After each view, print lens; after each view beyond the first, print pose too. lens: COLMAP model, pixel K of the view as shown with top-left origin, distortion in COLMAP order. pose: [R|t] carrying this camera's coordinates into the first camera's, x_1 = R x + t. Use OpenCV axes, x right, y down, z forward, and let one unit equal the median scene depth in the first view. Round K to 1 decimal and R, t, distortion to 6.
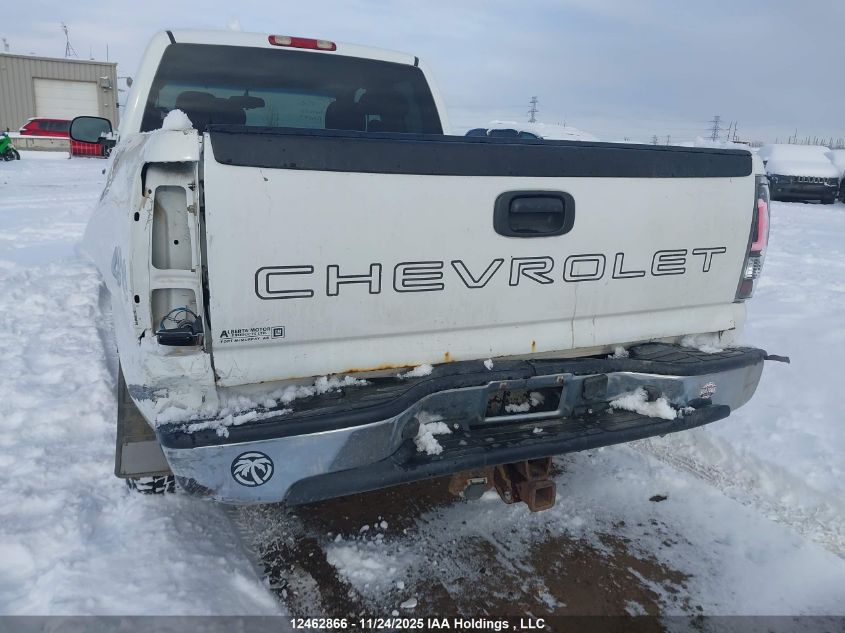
lens RADIAL K [[636.7, 0, 422.5], [0, 636.7, 316.5], [0, 0, 1]] dist [0.090281, -0.147744]
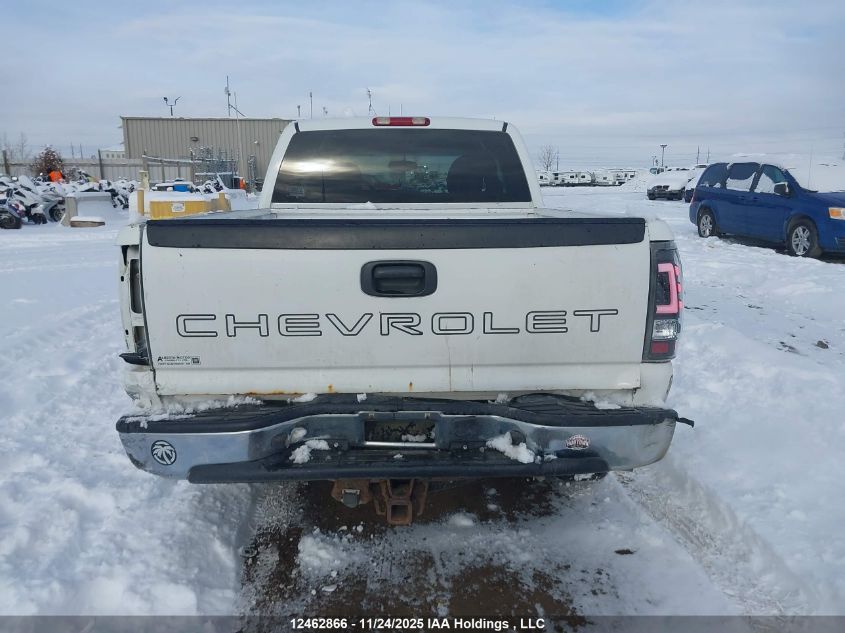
lens RADIAL K [[635.5, 0, 423.8], [0, 635.5, 321.4], [0, 0, 1]] dist [0.088487, -0.143622]
pose [[0.918674, 0.043121, -0.392656, 0.661799], [-0.061283, 0.997547, -0.033829, -0.036762], [0.390234, 0.055141, 0.919063, -0.098382]]
